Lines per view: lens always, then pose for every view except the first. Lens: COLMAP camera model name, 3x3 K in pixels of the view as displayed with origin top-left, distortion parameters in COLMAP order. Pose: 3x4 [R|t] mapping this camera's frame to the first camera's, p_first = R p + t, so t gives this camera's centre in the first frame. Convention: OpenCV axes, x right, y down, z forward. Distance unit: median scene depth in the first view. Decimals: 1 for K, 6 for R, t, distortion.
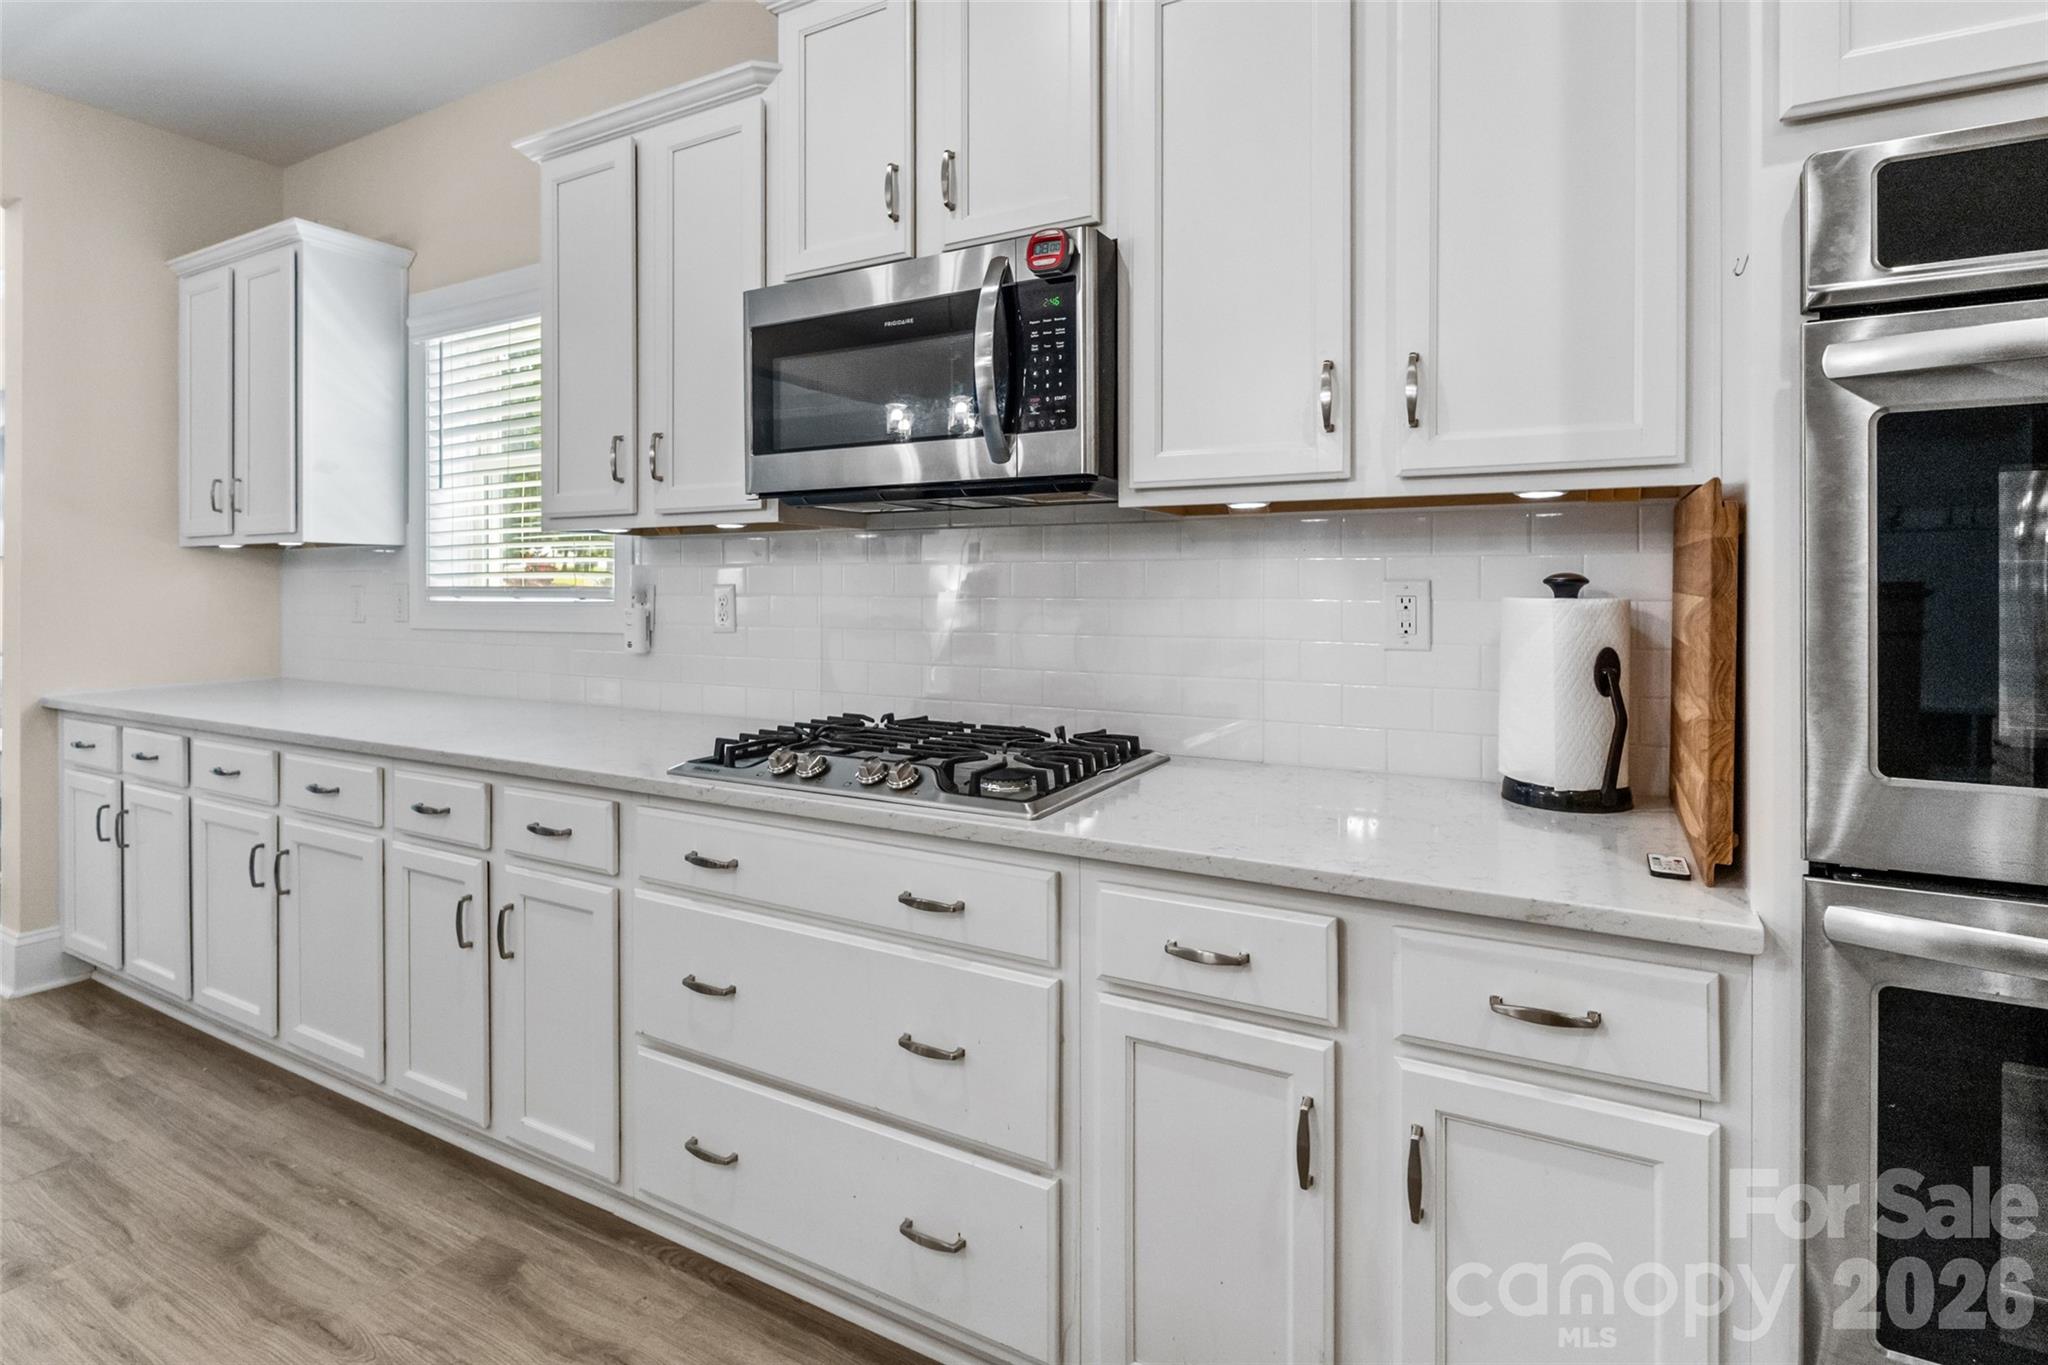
lens RADIAL K [[1028.0, 0, 968.9], [0, 1028.0, 591.6], [0, 0, 1]] dist [0.006358, 0.001391]
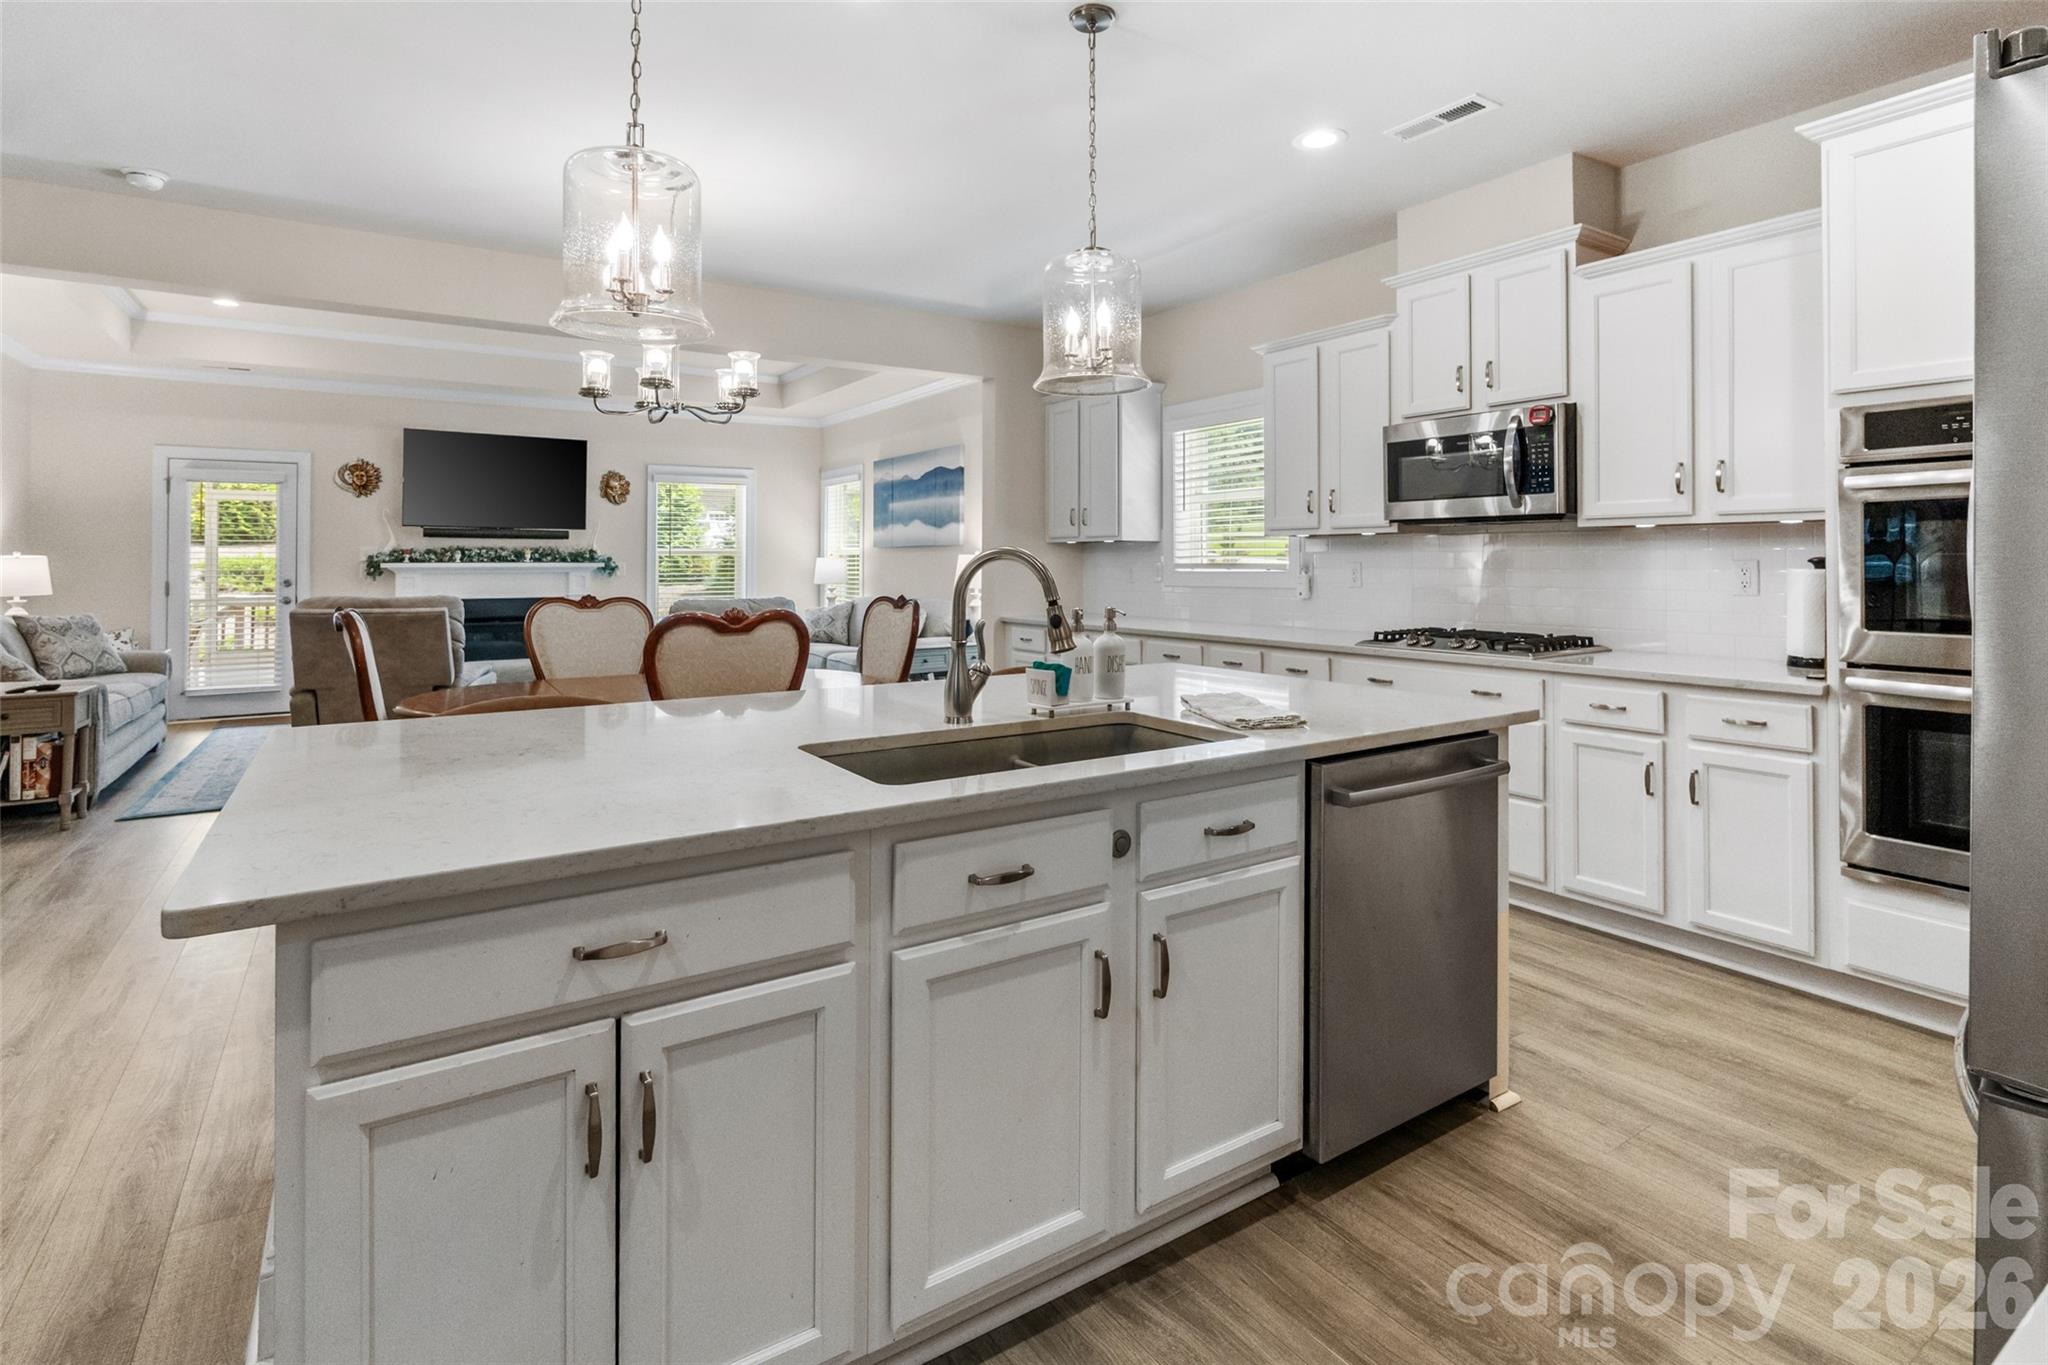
lens RADIAL K [[968.0, 0, 986.2], [0, 968.0, 556.1], [0, 0, 1]] dist [0.000149, -0.004136]
pose [[0.882493, -0.006906, -0.470274, 0.001515], [0.002577, 0.999948, -0.009847, -0.003108], [0.470318, 0.007478, 0.882466, -1.376479]]
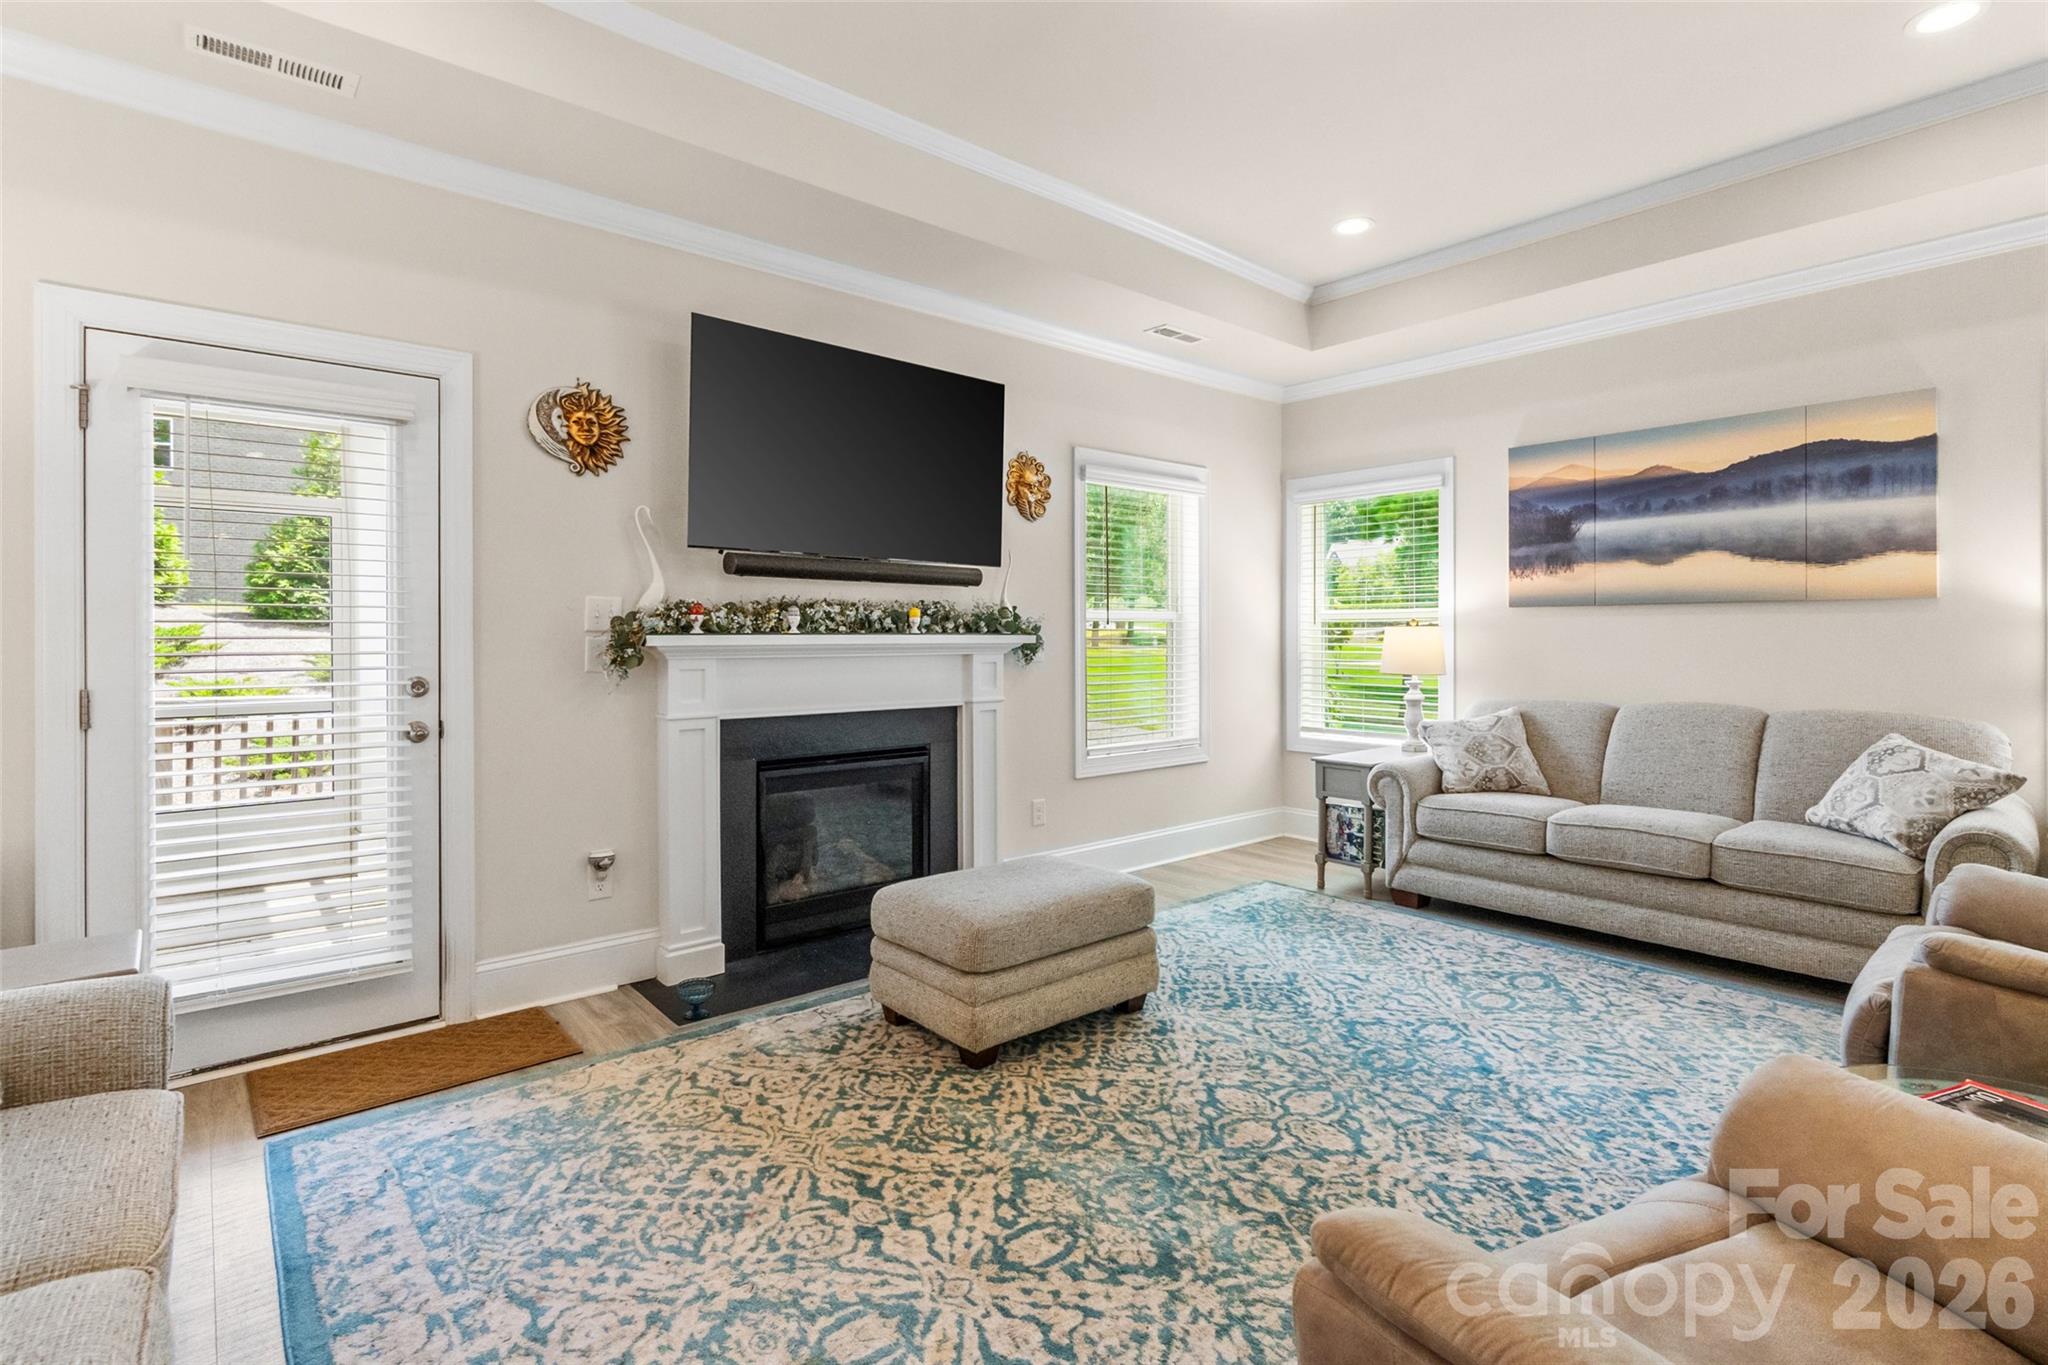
lens RADIAL K [[968.0, 0, 989.4], [0, 968.0, 642.9], [0, 0, 1]] dist [0.000149, -0.004136]
pose [[0.938791, -0.001634, -0.344482, -3.489717], [0.003205, 0.999987, 0.003992, -0.015479], [0.344471, -0.004851, 0.938784, -0.180735]]
